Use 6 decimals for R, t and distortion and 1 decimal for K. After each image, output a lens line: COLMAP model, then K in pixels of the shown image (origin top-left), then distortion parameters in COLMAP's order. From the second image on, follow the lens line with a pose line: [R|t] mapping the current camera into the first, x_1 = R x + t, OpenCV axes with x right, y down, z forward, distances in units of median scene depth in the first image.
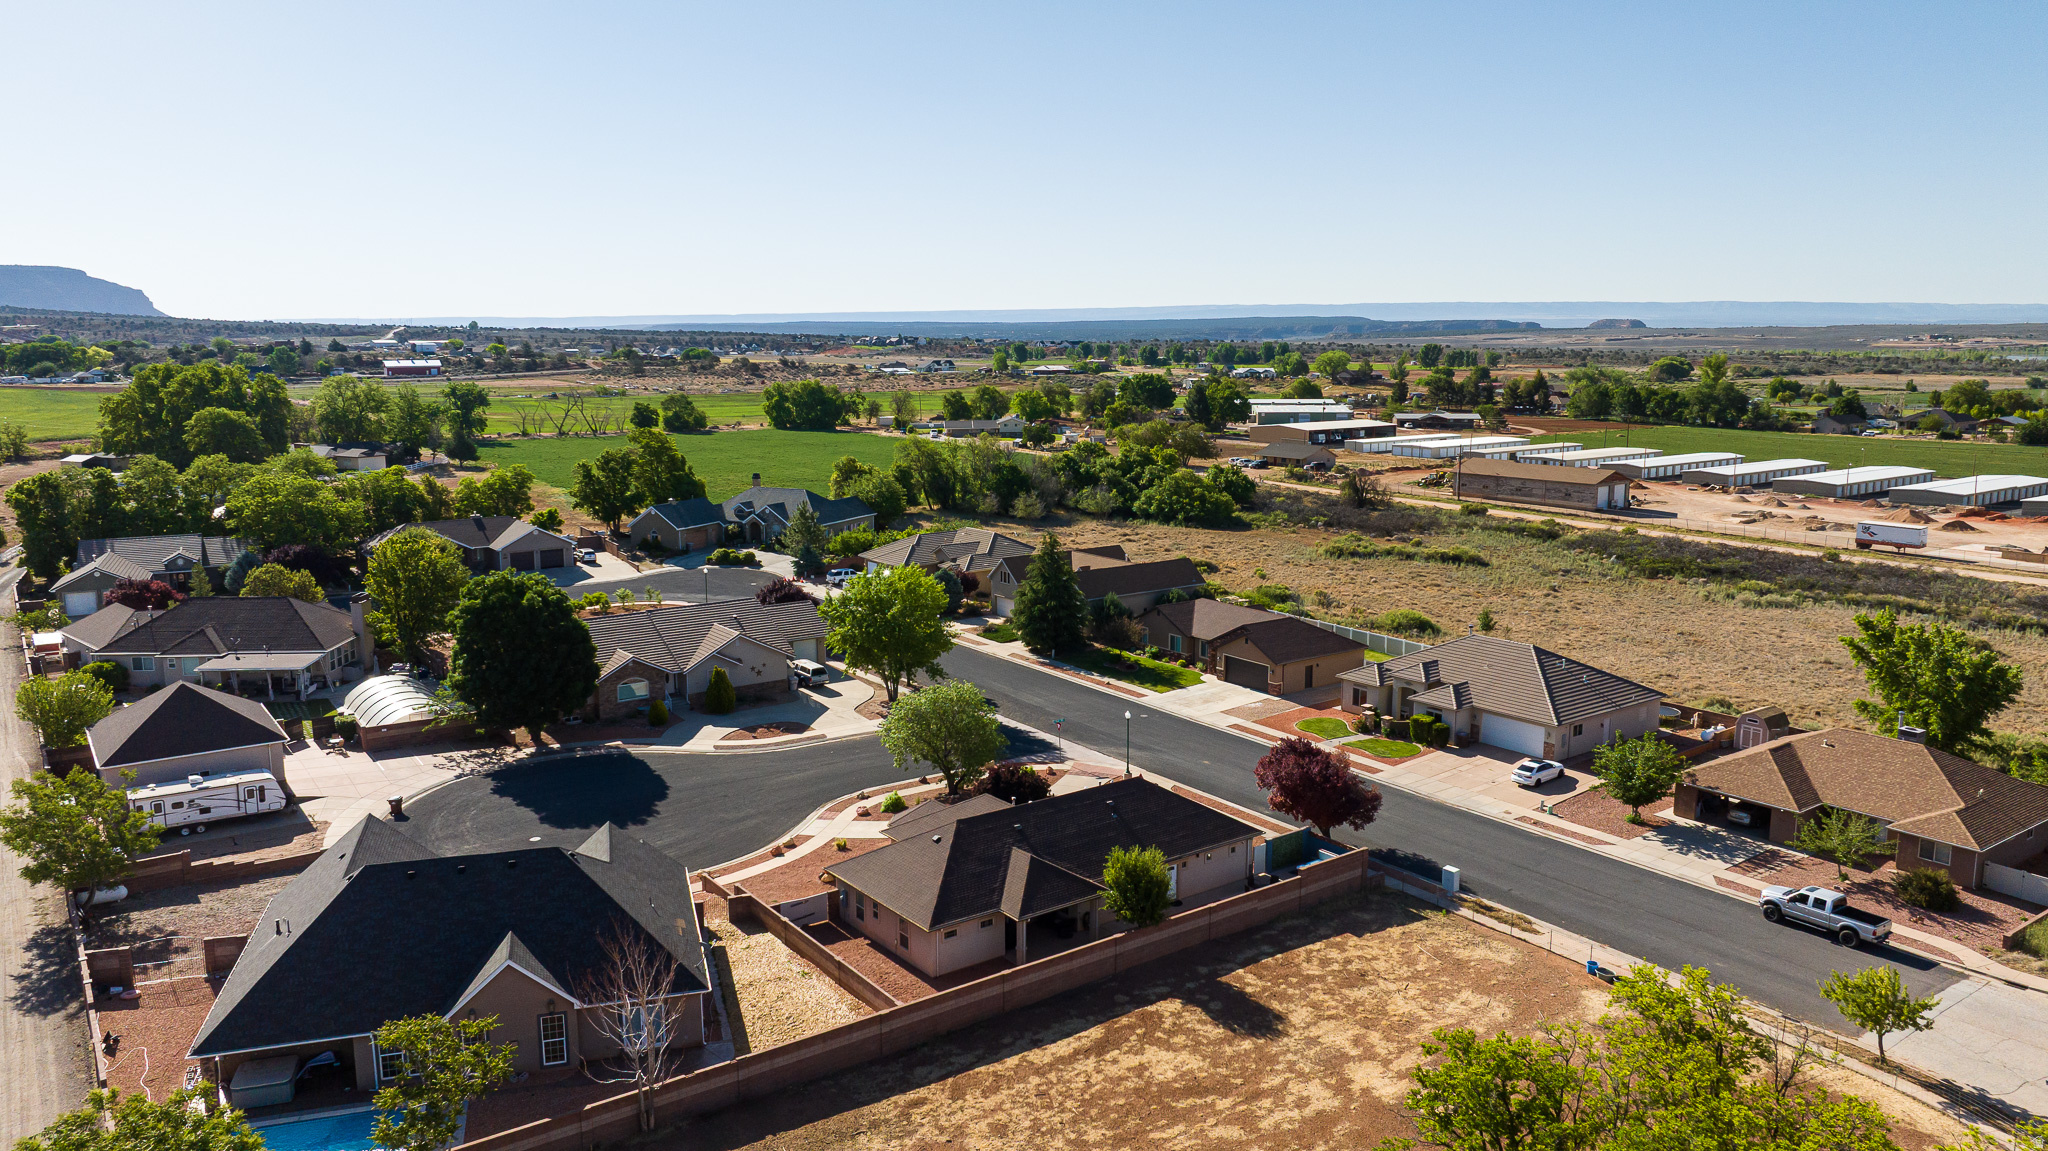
lens RADIAL K [[1510.5, 0, 1080.1], [0, 1510.5, 571.5], [0, 0, 1]] dist [-0.022512, -0.010128]
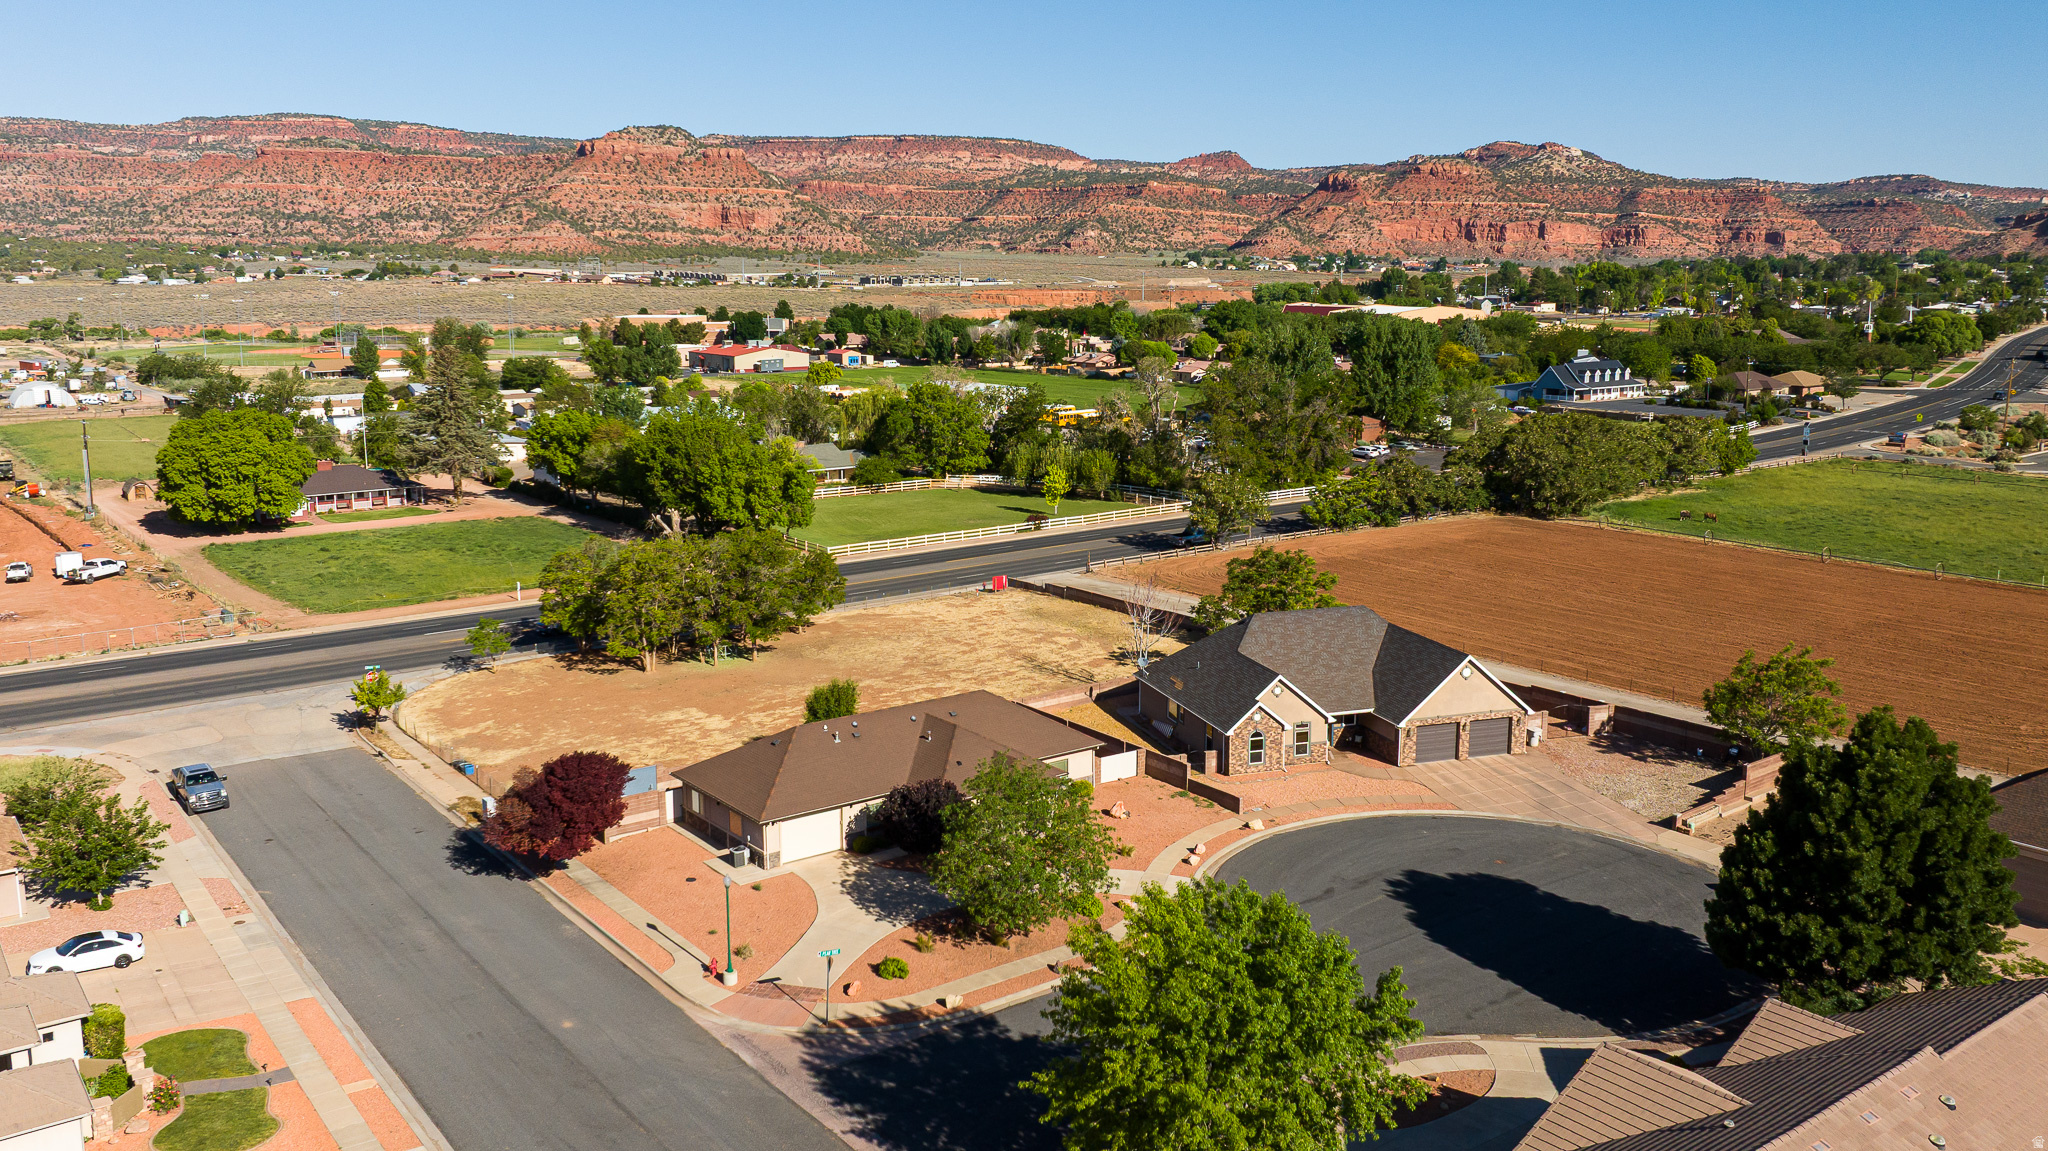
lens RADIAL K [[1628.2, 0, 984.3], [0, 1628.2, 574.8], [0, 0, 1]] dist [-0.008836, -0.030416]
pose [[-0.998681, -0.005057, 0.051088, -0.091585], [0.012933, 0.938266, 0.345673, -0.208453], [-0.049682, 0.345878, -0.936963, 1.315414]]
